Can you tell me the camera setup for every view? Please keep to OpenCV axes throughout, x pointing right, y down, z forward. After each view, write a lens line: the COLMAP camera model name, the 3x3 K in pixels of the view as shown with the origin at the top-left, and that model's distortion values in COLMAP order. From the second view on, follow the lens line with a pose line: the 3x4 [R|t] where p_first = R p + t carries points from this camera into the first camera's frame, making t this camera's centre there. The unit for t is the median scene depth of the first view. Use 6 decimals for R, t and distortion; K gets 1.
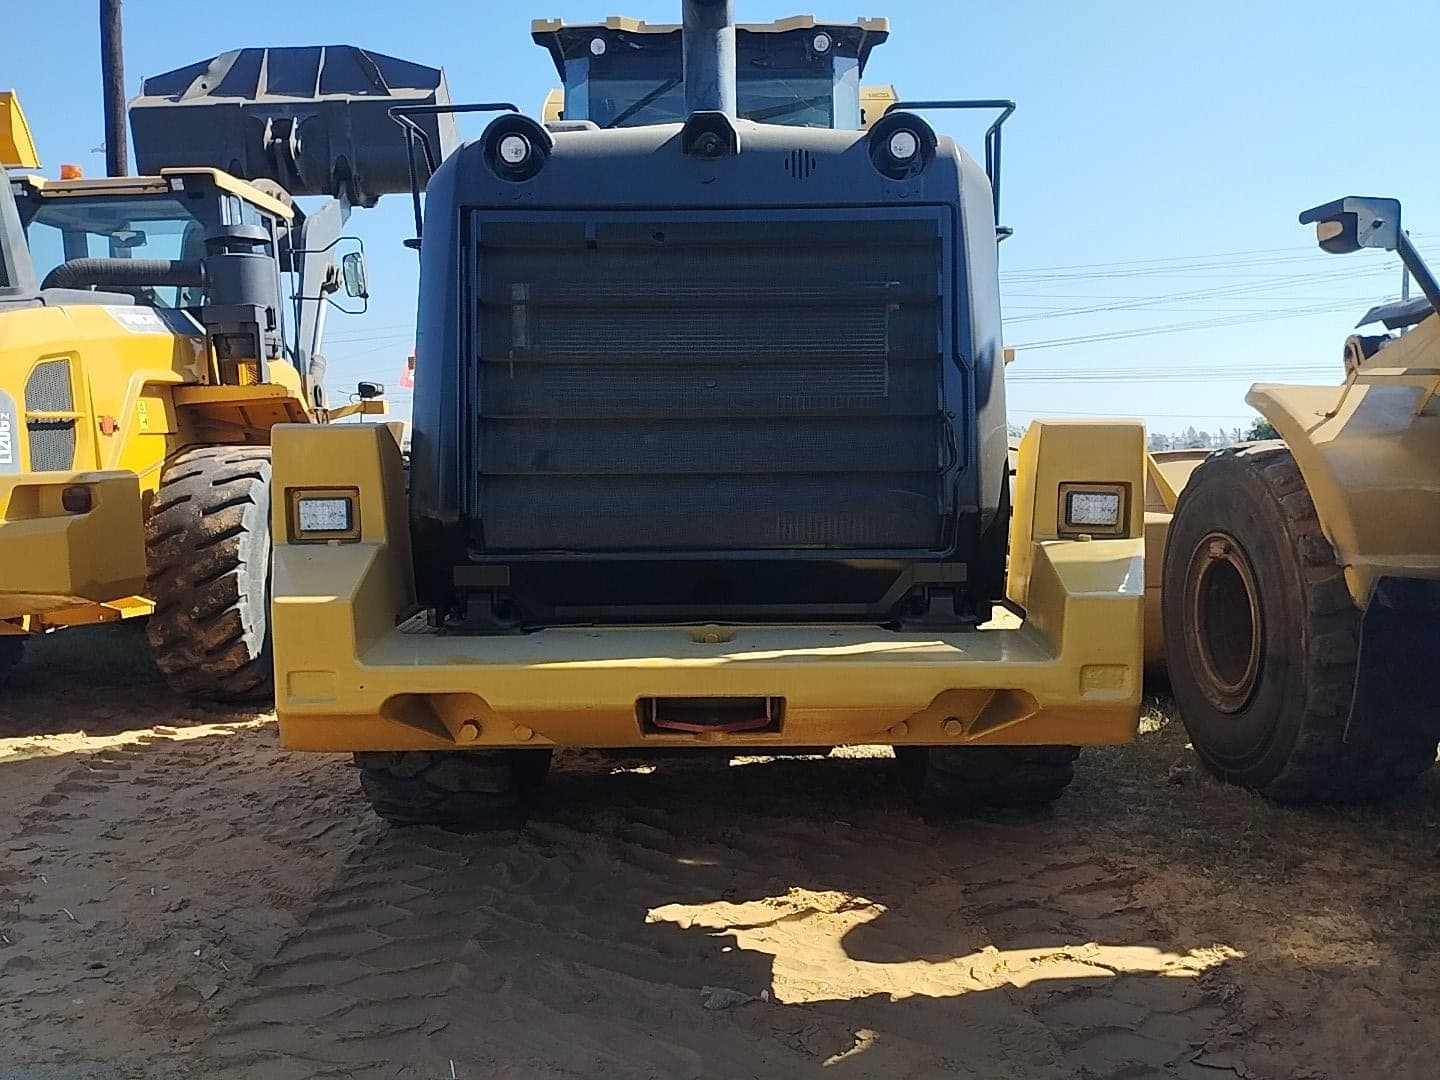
lens RADIAL K [[1182.8, 0, 722.9], [0, 1182.8, 538.1], [0, 0, 1]] dist [0.099518, -0.109934]
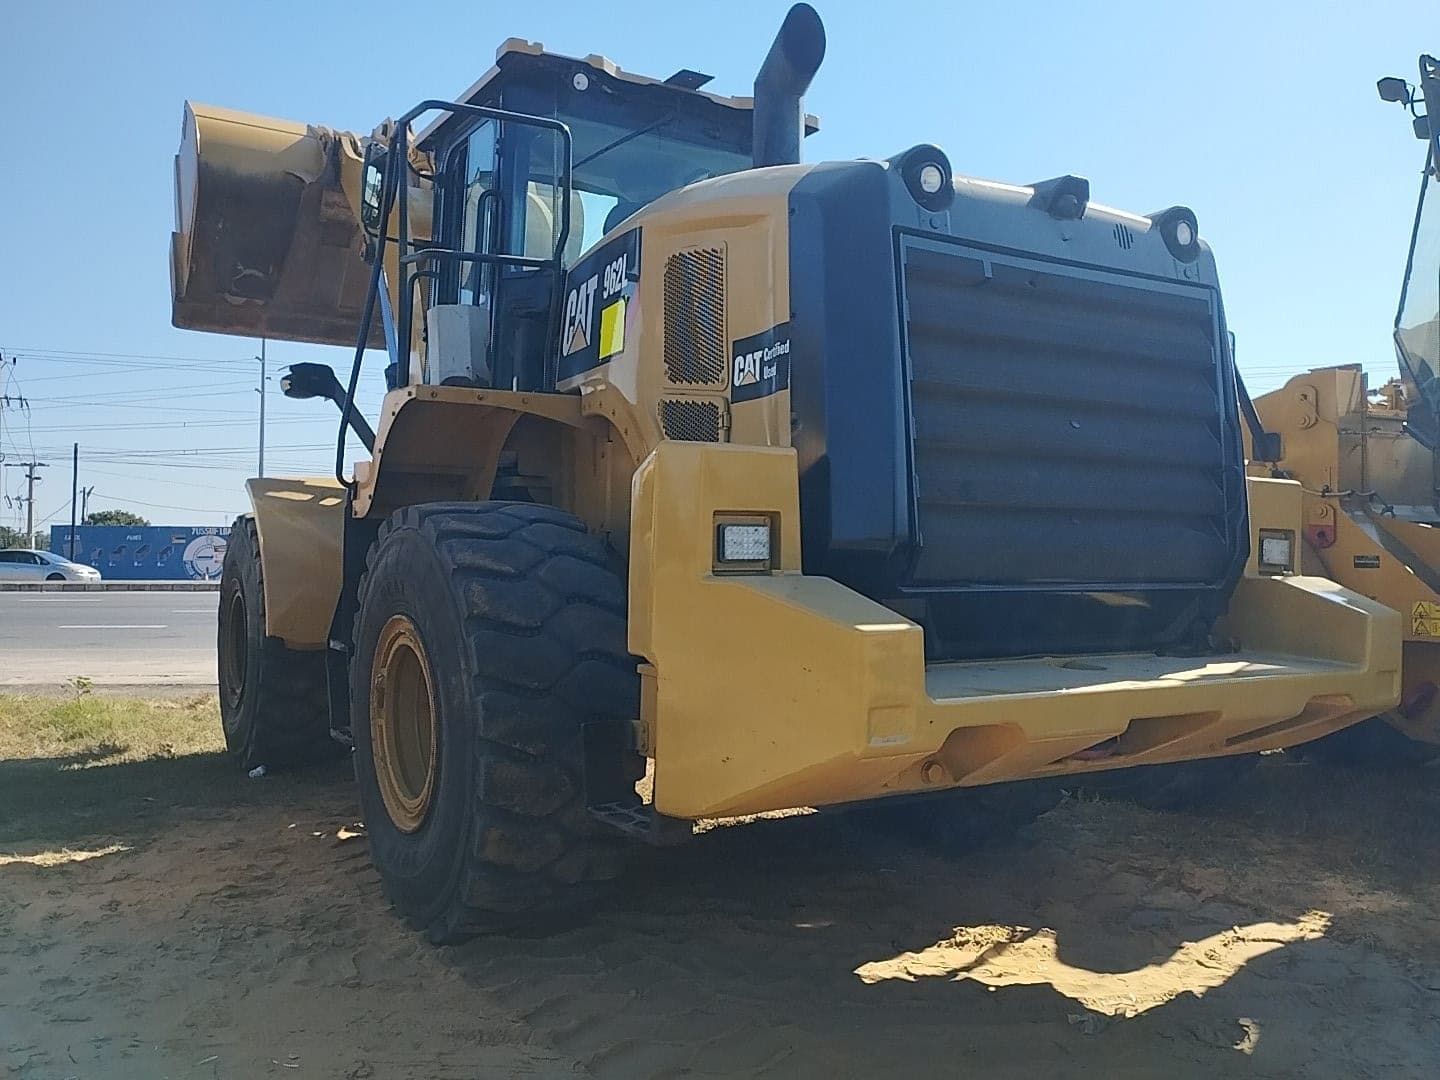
lens RADIAL K [[1182.8, 0, 715.2], [0, 1182.8, 539.9], [0, 0, 1]] dist [0.099518, -0.109934]
pose [[0.848920, 0.021882, 0.528068, -0.770006], [0.021831, 0.996838, -0.076403, 0.042233], [-0.528070, 0.076388, 0.845758, 0.252506]]
